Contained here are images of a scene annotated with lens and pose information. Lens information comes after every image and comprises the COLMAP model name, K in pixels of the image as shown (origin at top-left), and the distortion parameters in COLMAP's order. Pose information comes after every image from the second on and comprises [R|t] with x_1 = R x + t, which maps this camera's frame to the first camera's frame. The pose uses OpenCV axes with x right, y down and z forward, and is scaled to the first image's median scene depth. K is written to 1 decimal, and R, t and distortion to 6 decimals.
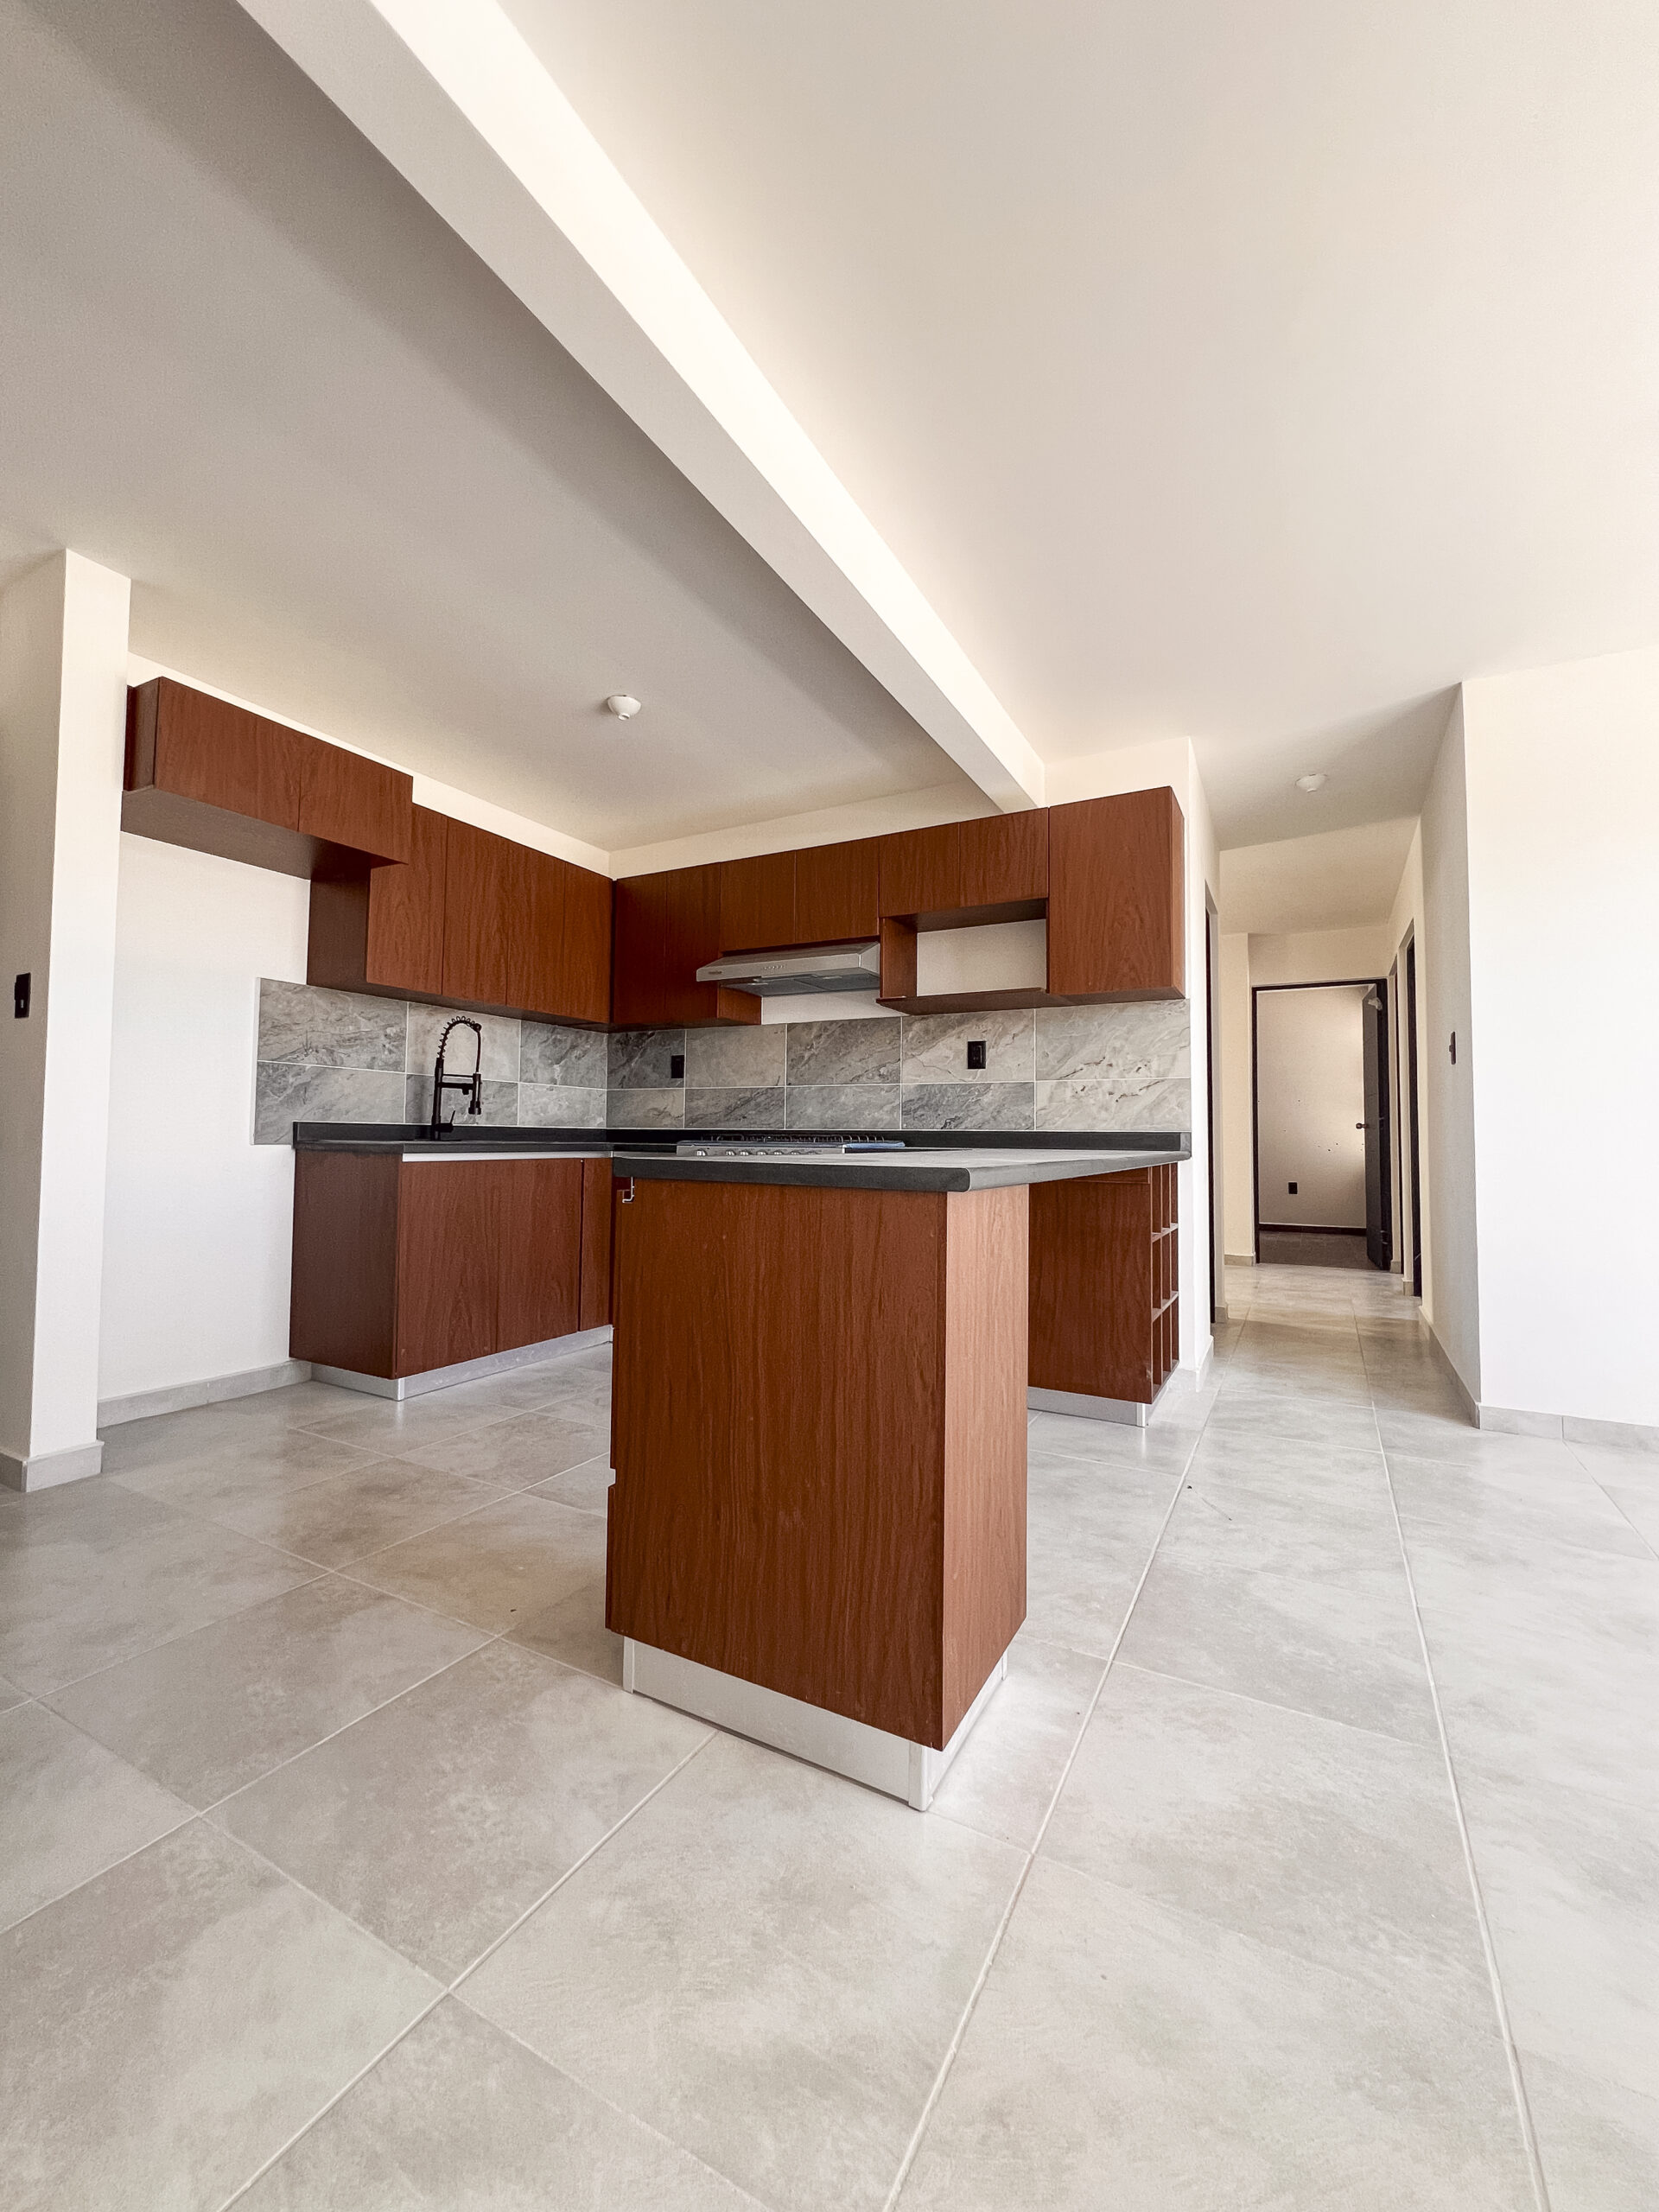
lens RADIAL K [[879.6, 0, 829.5], [0, 879.6, 1106.0], [0, 0, 1]] dist [-0.003311, -0.000129]
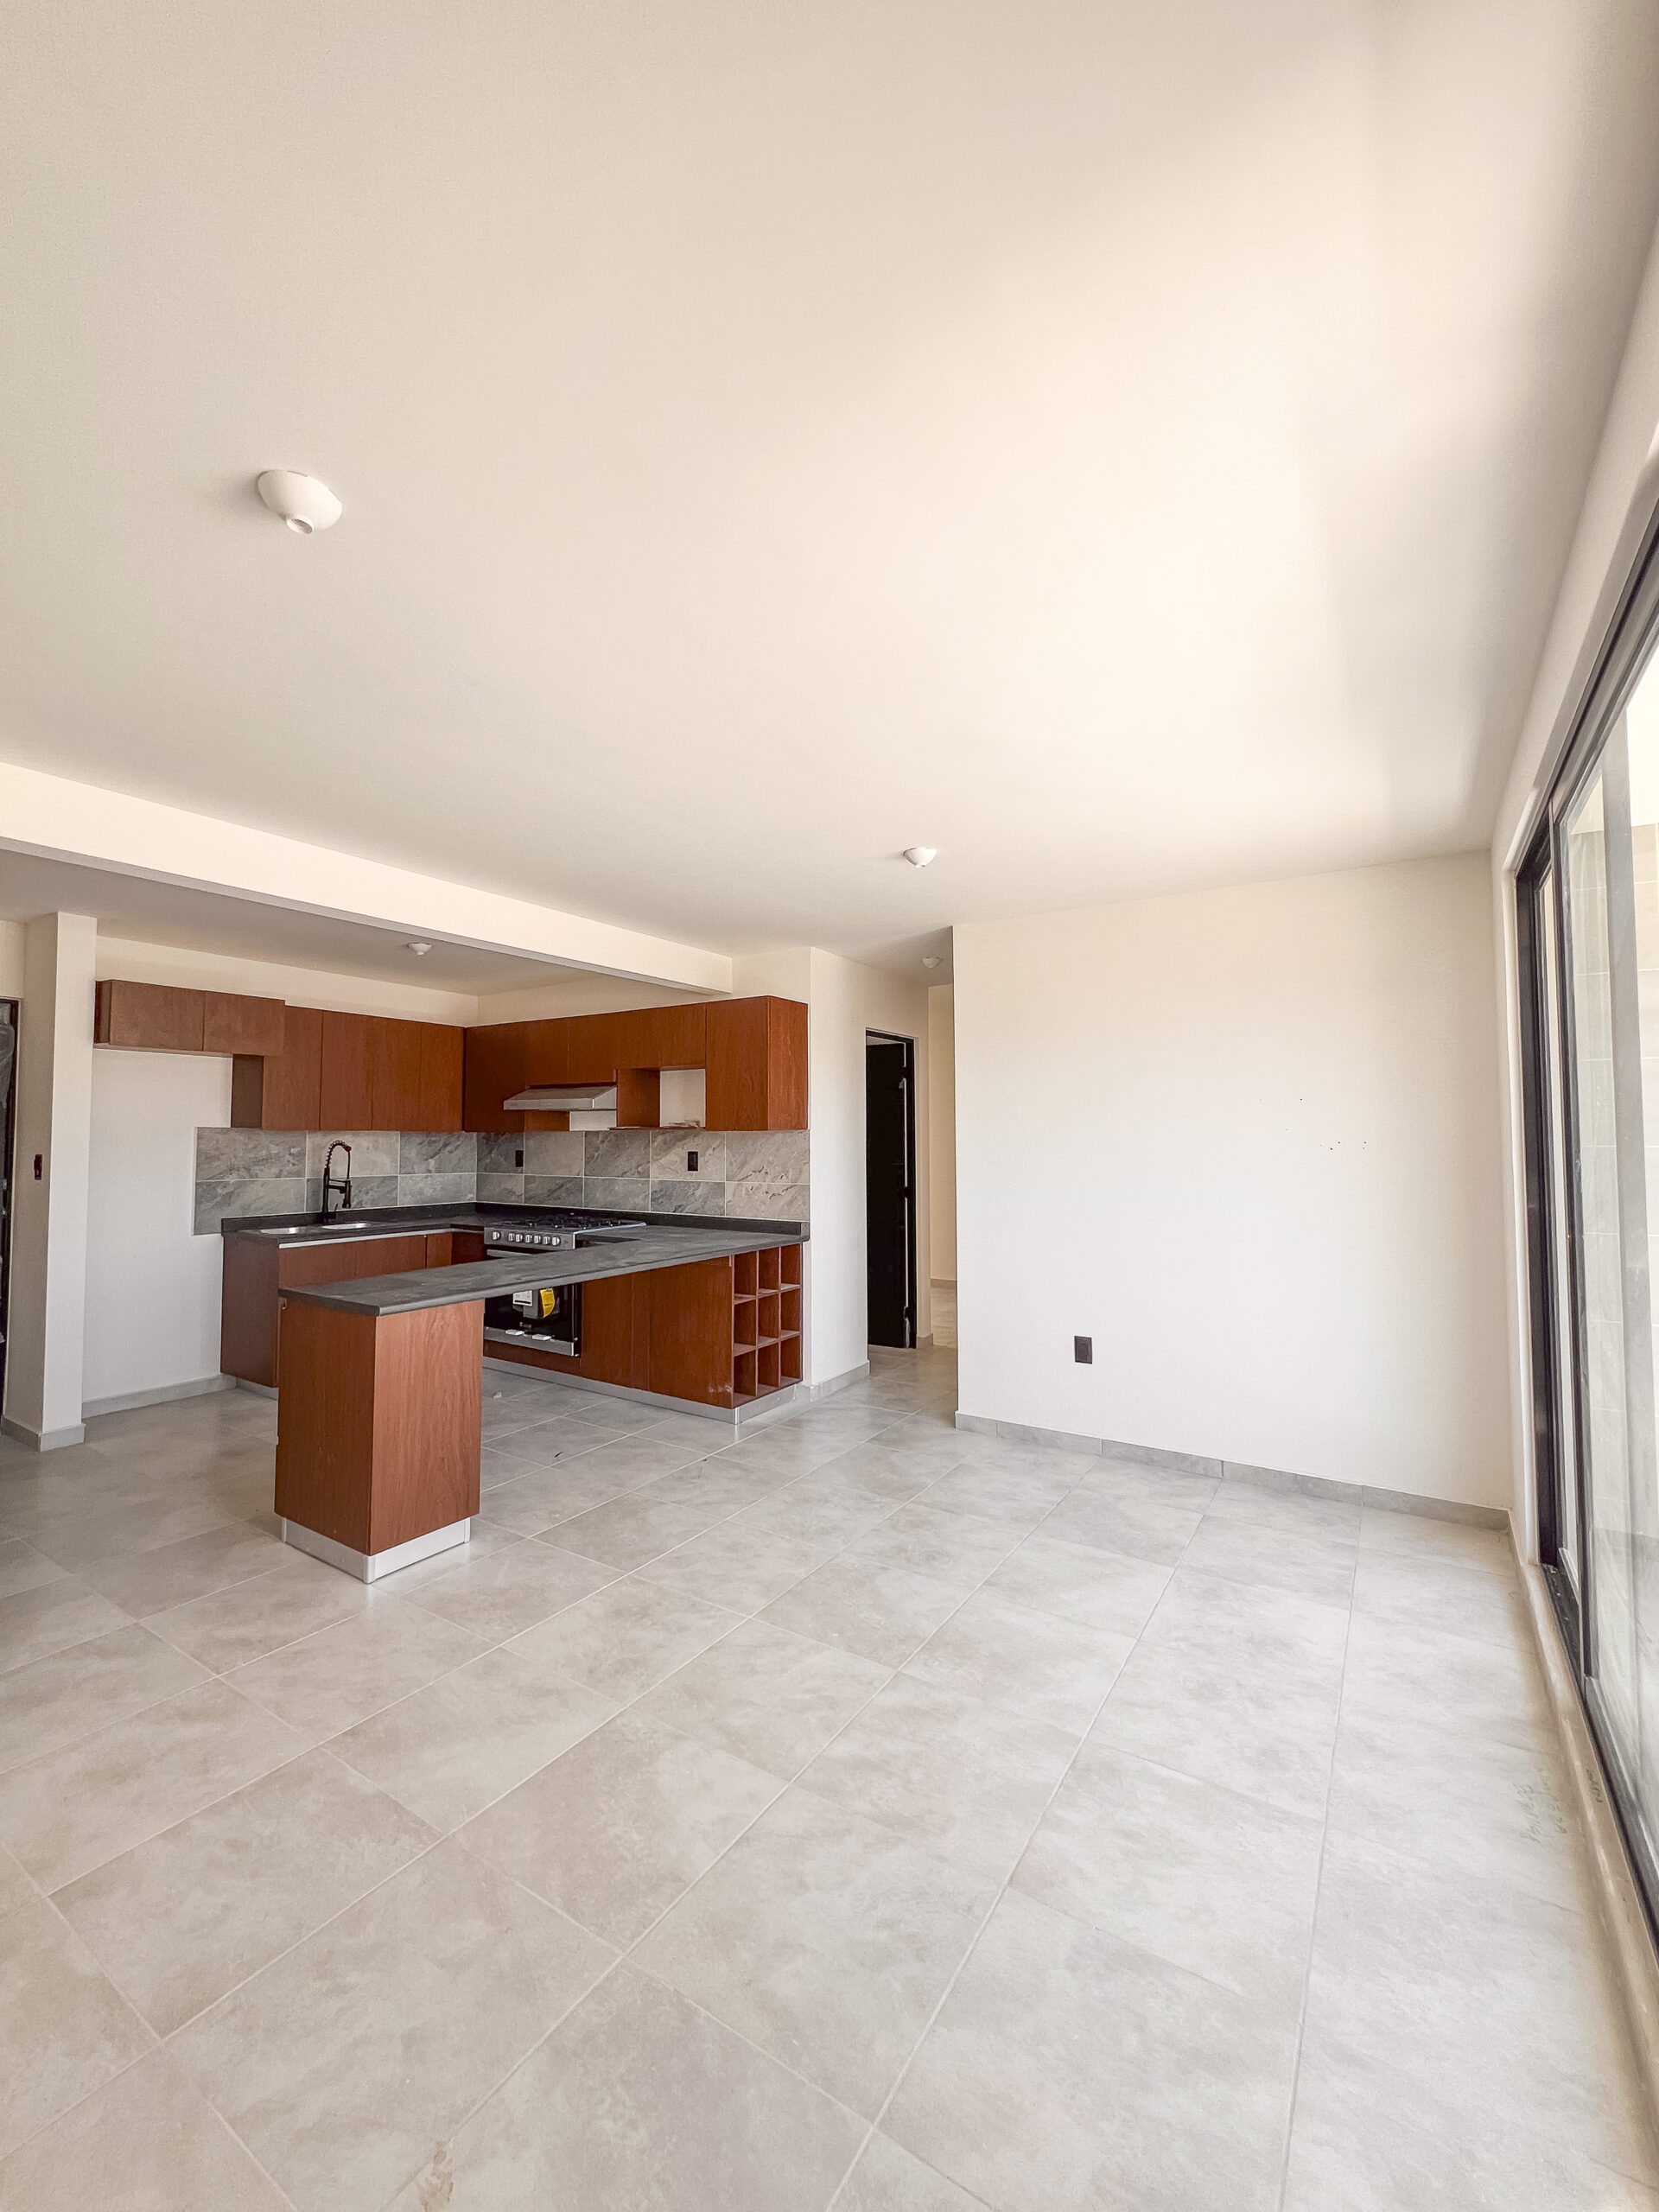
lens RADIAL K [[879.6, 0, 829.5], [0, 879.6, 1106.0], [0, 0, 1]] dist [-0.003311, -0.000129]
pose [[0.997522, -0.012953, -0.069156, 0.514159], [0.012825, 0.999915, -0.002296, -0.149049], [0.069180, 0.001403, 0.997603, -0.420443]]
